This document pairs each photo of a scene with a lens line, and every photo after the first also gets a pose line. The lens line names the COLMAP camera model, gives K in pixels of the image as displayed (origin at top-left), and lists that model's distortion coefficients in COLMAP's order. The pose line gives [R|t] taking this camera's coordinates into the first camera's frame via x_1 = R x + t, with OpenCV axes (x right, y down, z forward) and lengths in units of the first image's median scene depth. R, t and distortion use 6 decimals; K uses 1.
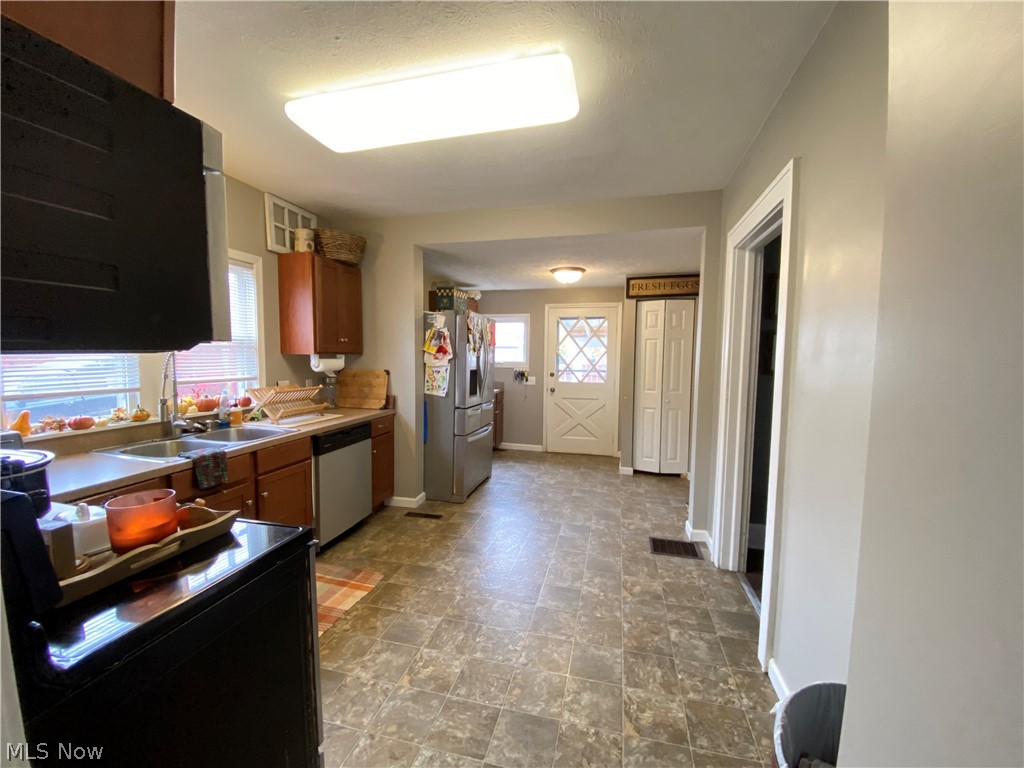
lens RADIAL K [[413.8, 0, 517.1], [0, 413.8, 384.0], [0, 0, 1]] dist [-0.017970, -0.002228]
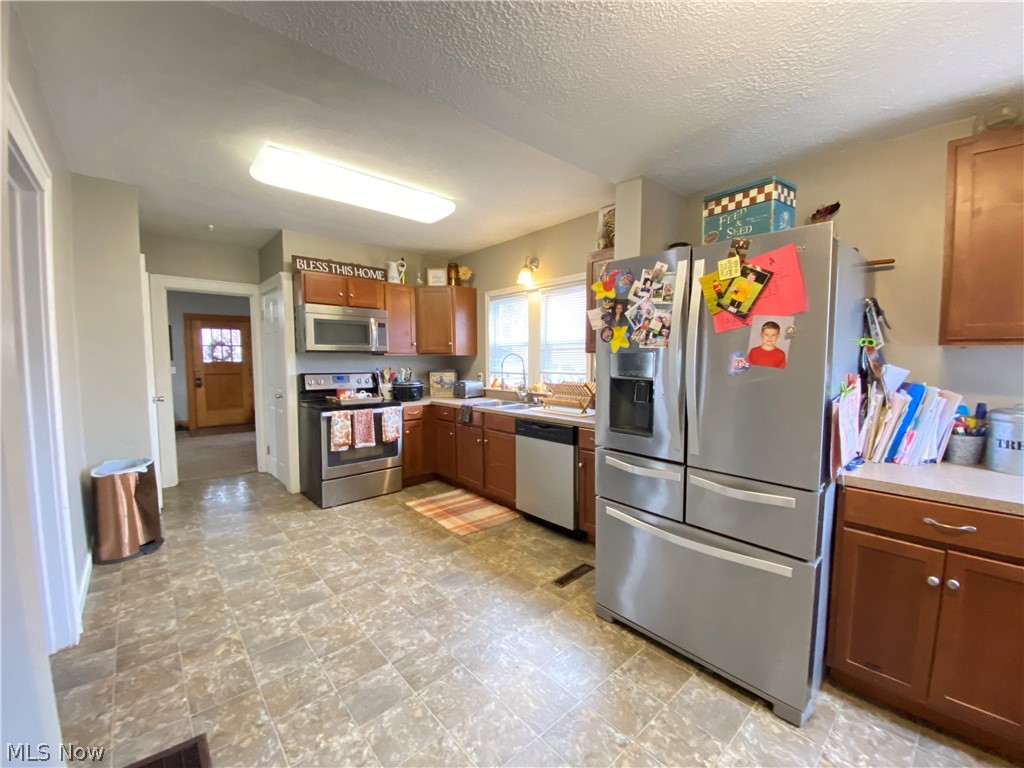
lens RADIAL K [[413.8, 0, 519.5], [0, 413.8, 383.1], [0, 0, 1]] dist [-0.017970, -0.002228]
pose [[-0.552678, 0.054086, -0.831638, 0.563389], [-0.066065, 0.991908, 0.108413, -0.119411], [0.830772, 0.114860, -0.544632, 1.747112]]
